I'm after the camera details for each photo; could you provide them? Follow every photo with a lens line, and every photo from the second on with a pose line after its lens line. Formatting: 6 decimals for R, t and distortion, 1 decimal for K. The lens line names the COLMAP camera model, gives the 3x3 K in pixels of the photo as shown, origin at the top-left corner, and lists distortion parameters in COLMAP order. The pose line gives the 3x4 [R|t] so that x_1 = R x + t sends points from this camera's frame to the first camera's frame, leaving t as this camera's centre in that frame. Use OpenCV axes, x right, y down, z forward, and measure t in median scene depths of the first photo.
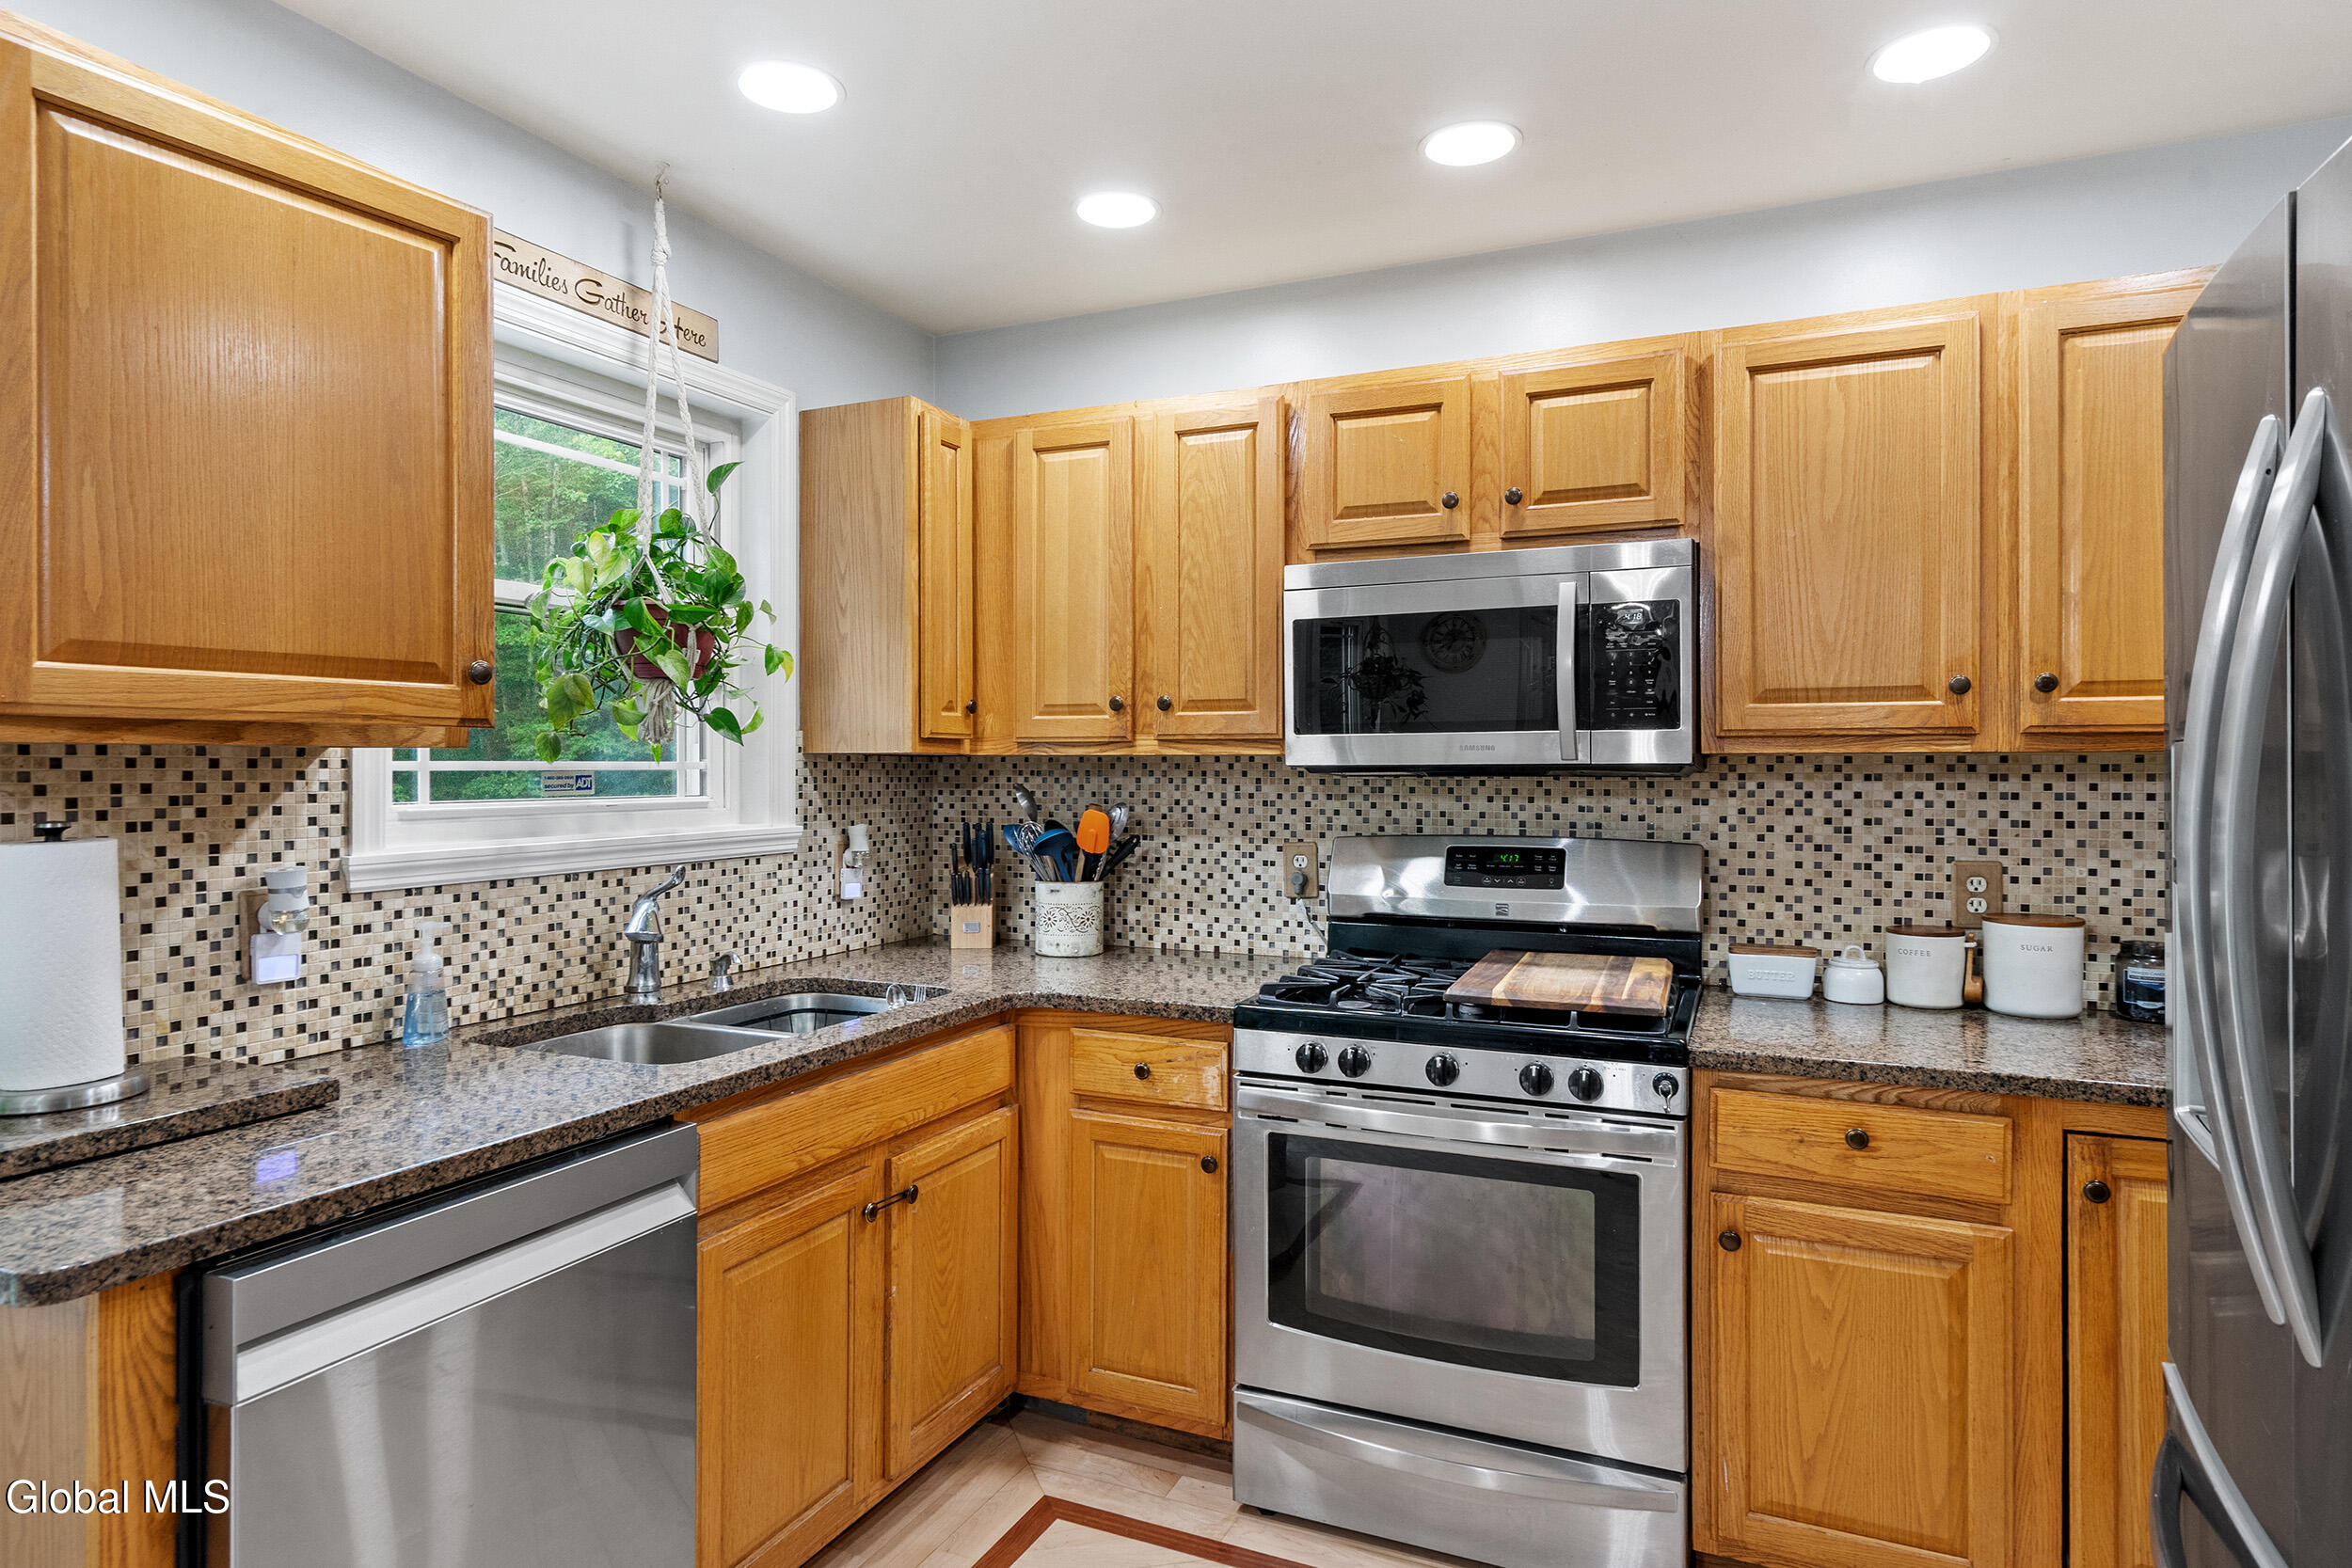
lens RADIAL K [[1326.1, 0, 1177.0], [0, 1326.1, 766.4], [0, 0, 1]] dist [0.007917, 0.000882]
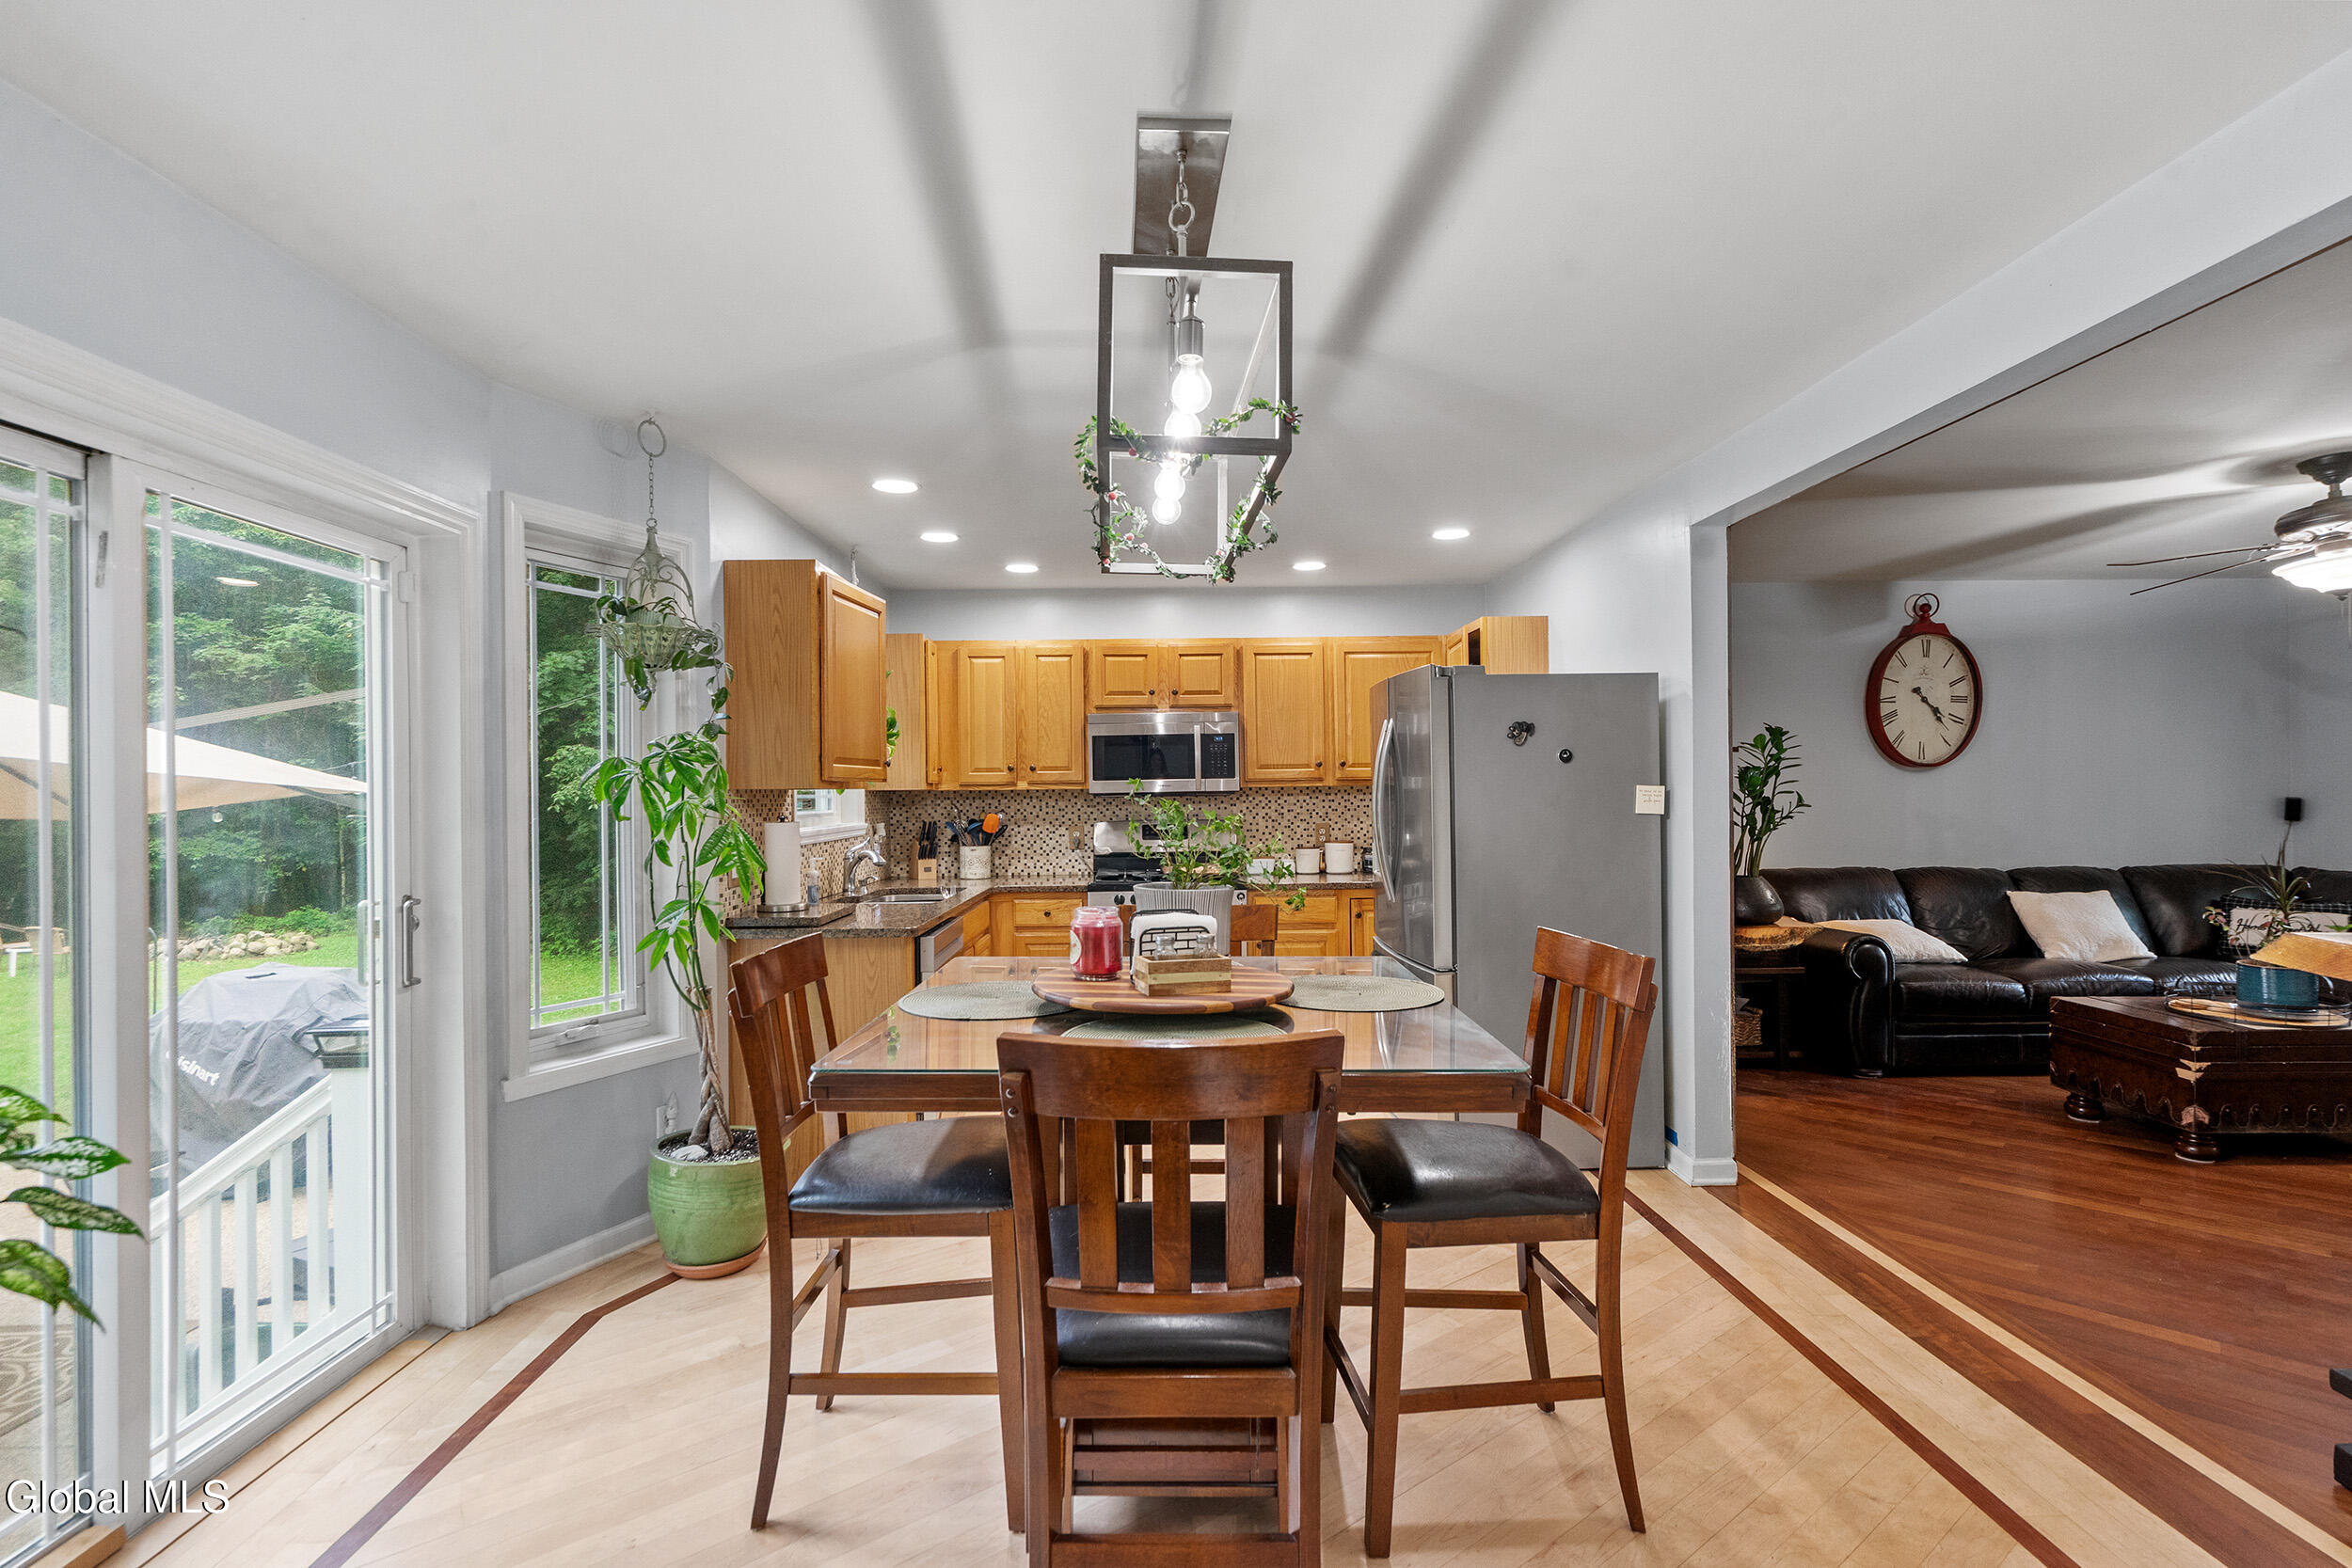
lens RADIAL K [[1073.9, 0, 1171.9], [0, 1073.9, 789.1], [0, 0, 1]] dist [-0.000450, -0.000002]
pose [[0.904214, -0.009943, 0.426965, -0.657719], [0.012984, 0.999907, -0.004212, 0.002451], [-0.426883, 0.009352, 0.904258, -0.927499]]
